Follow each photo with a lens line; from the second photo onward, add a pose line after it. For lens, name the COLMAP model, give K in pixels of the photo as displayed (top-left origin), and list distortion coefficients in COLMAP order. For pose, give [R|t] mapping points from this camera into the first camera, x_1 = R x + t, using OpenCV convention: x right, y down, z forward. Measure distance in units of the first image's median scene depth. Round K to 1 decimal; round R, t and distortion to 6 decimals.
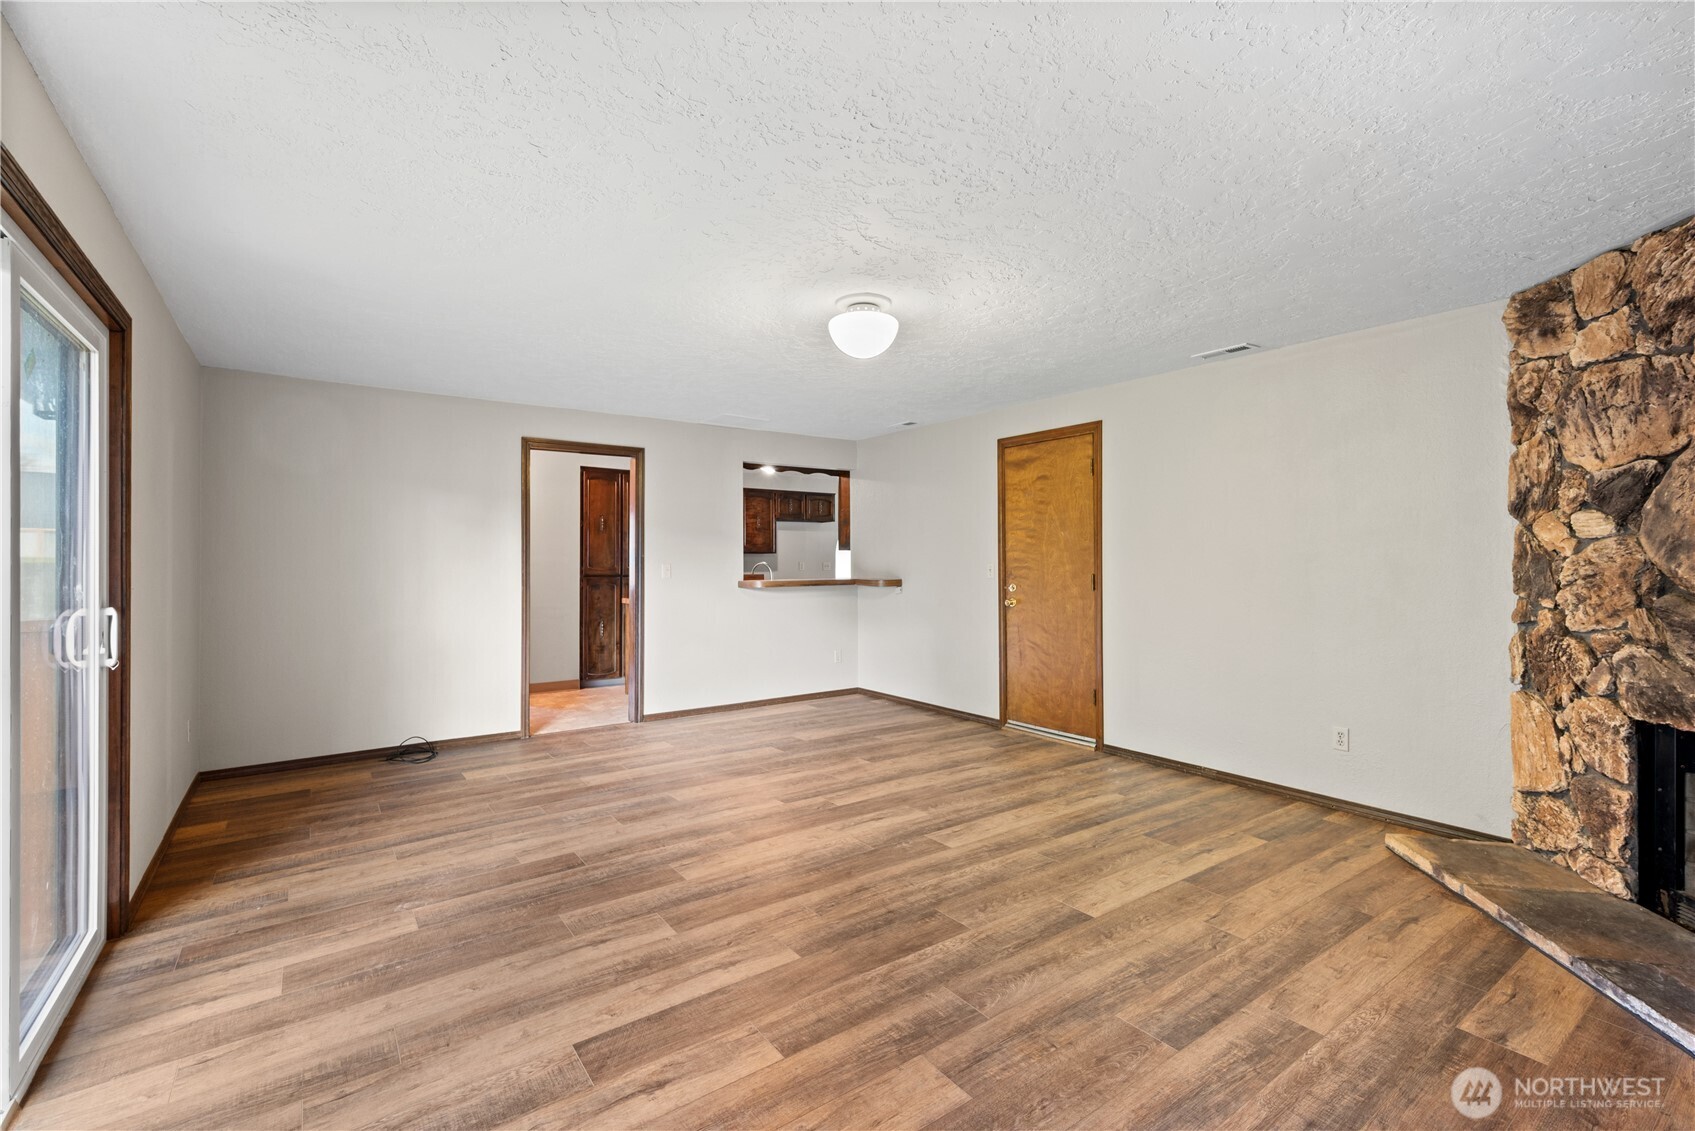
lens RADIAL K [[764.4, 0, 854.6], [0, 764.4, 556.7], [0, 0, 1]] dist [0.000699, 0.000038]
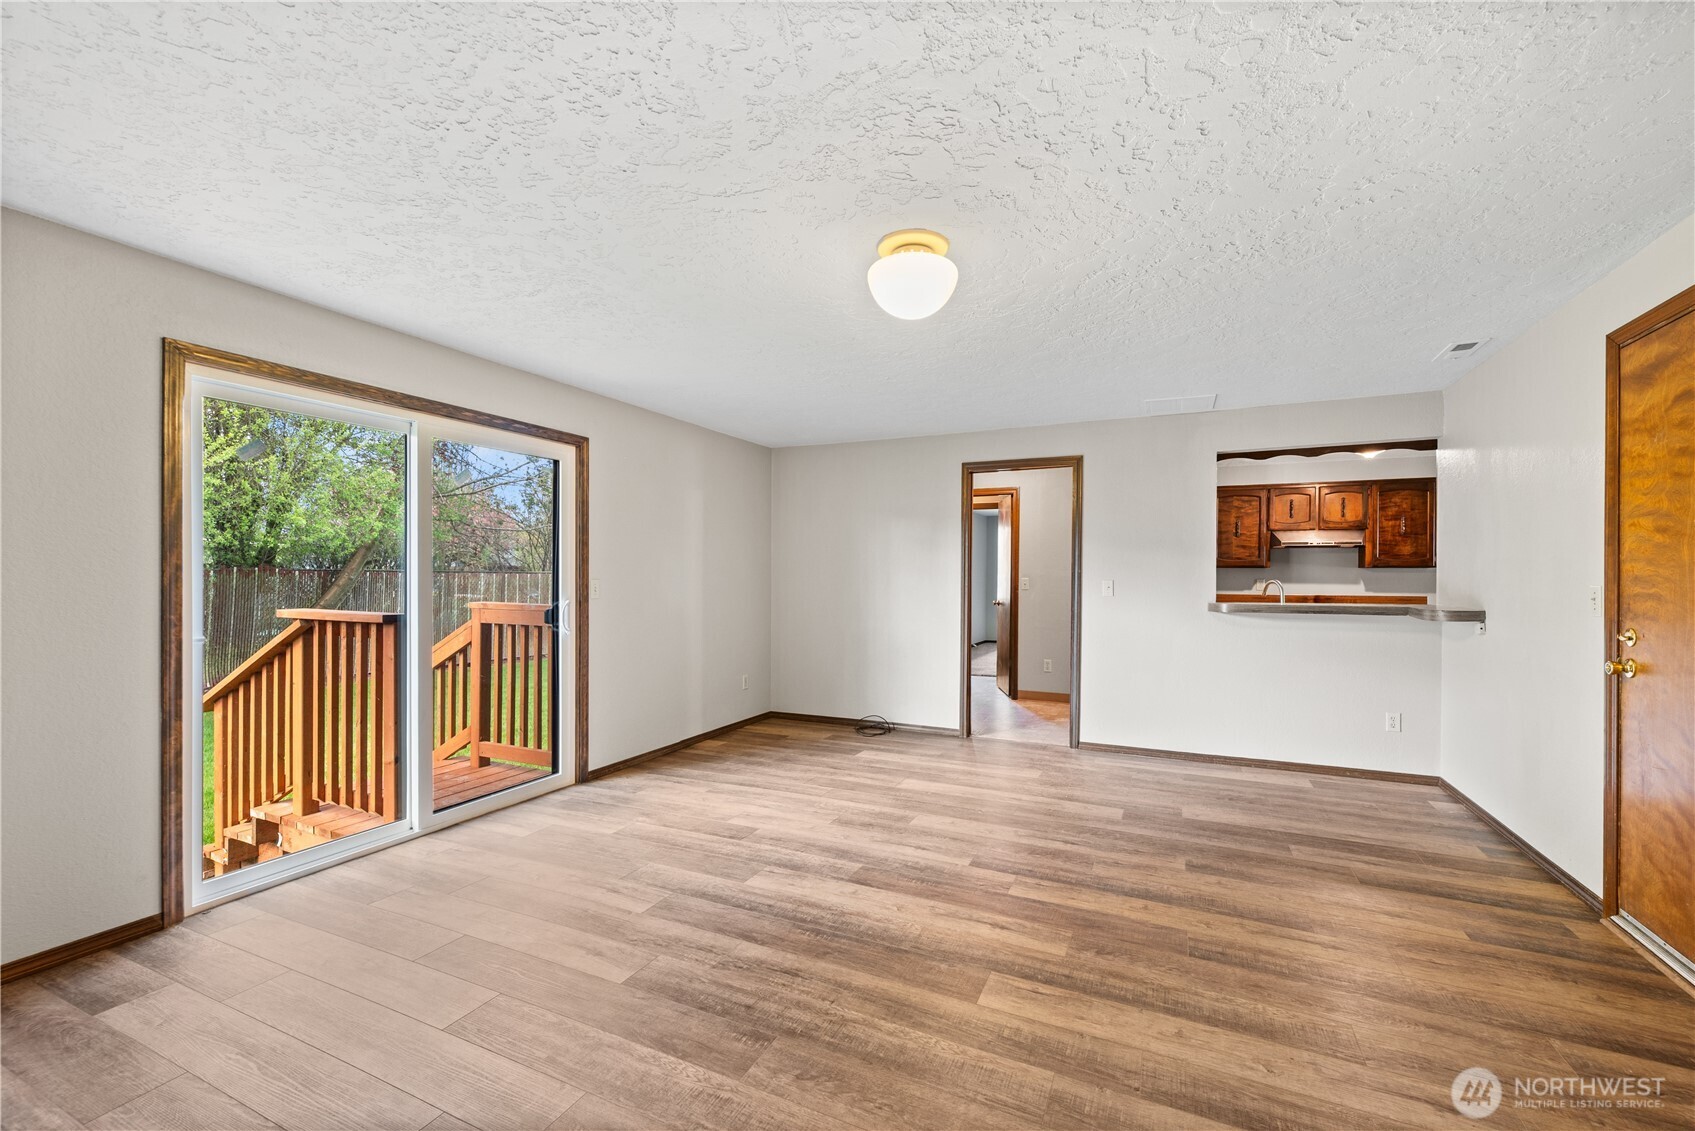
lens RADIAL K [[707.5, 0, 845.1], [0, 707.5, 578.4], [0, 0, 1]] dist [-0.000372, -0.000242]
pose [[0.467240, 0.008556, -0.884089, 0.614563], [-0.000219, 0.999954, 0.009561, -0.001136], [0.884130, -0.004274, 0.467221, 0.598101]]
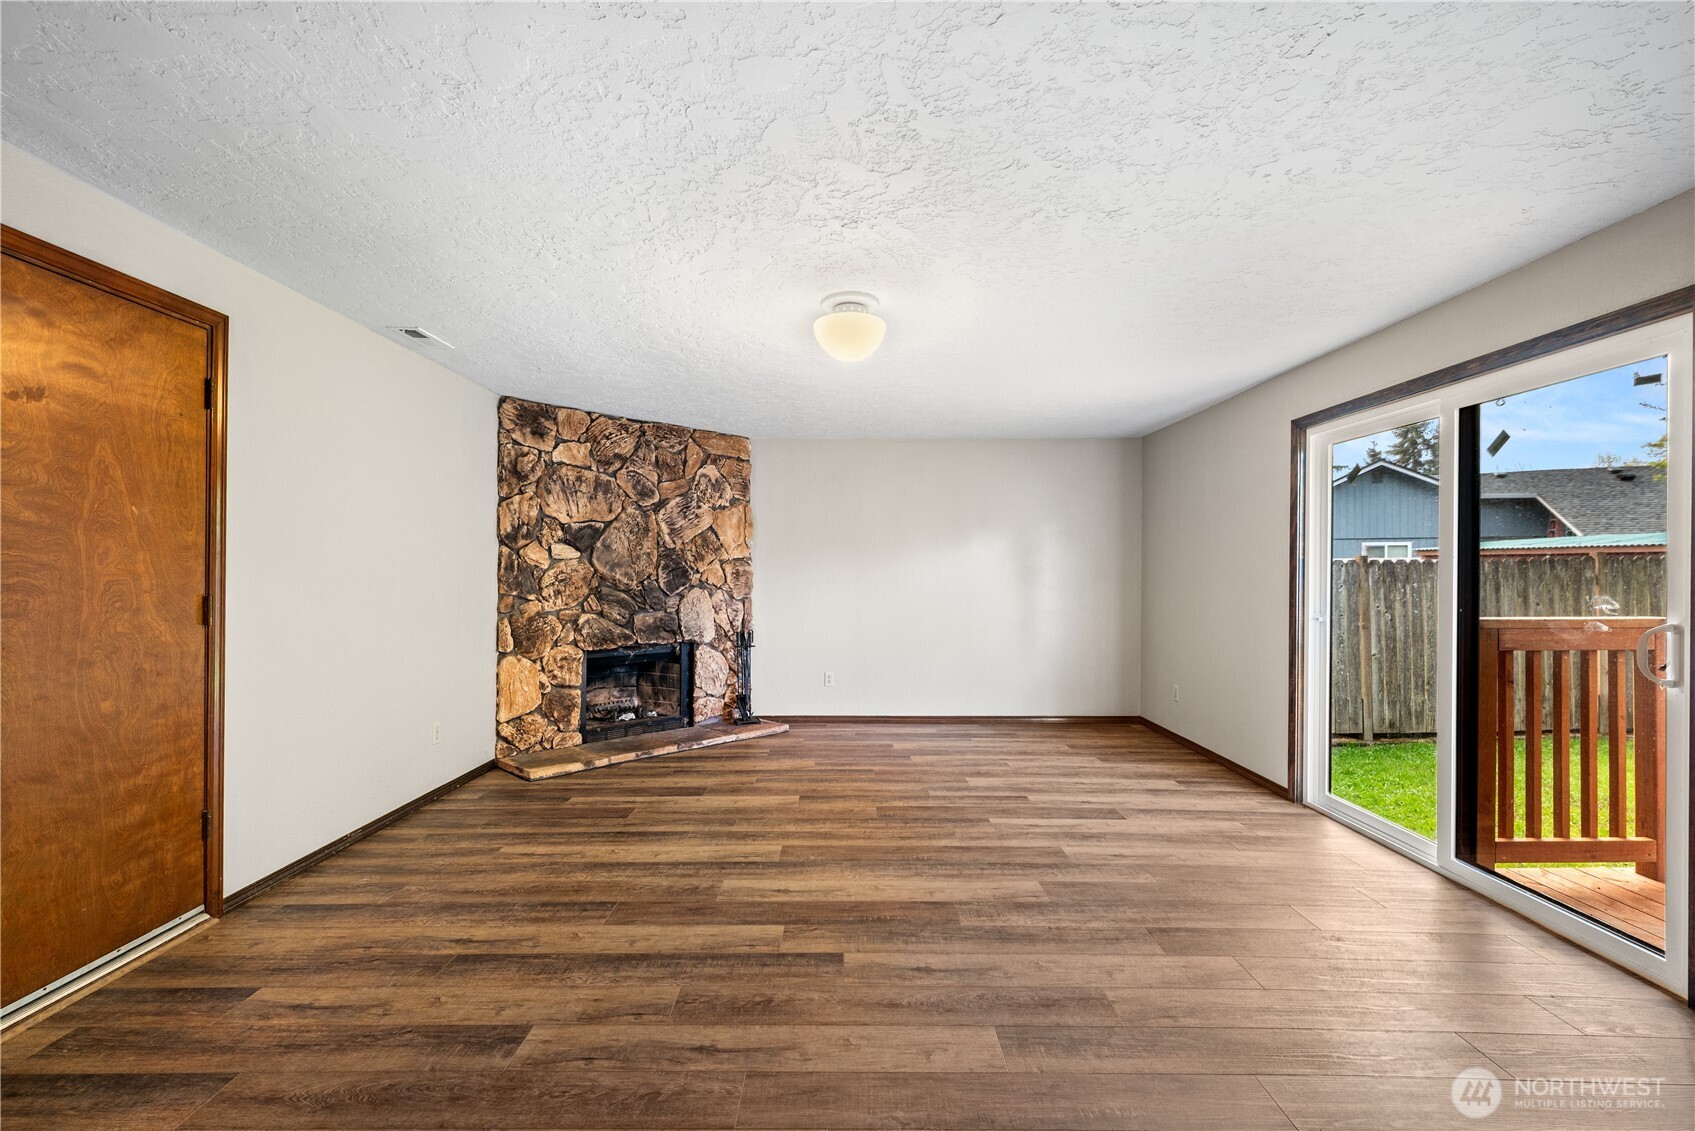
lens RADIAL K [[707.5, 0, 853.0], [0, 707.5, 569.4], [0, 0, 1]] dist [-0.000372, -0.000242]
pose [[-0.808390, 0.000834, 0.588647, -0.513975], [-0.005551, 0.999944, -0.009039, 0.010578], [-0.588622, -0.010575, -0.808339, 1.705285]]
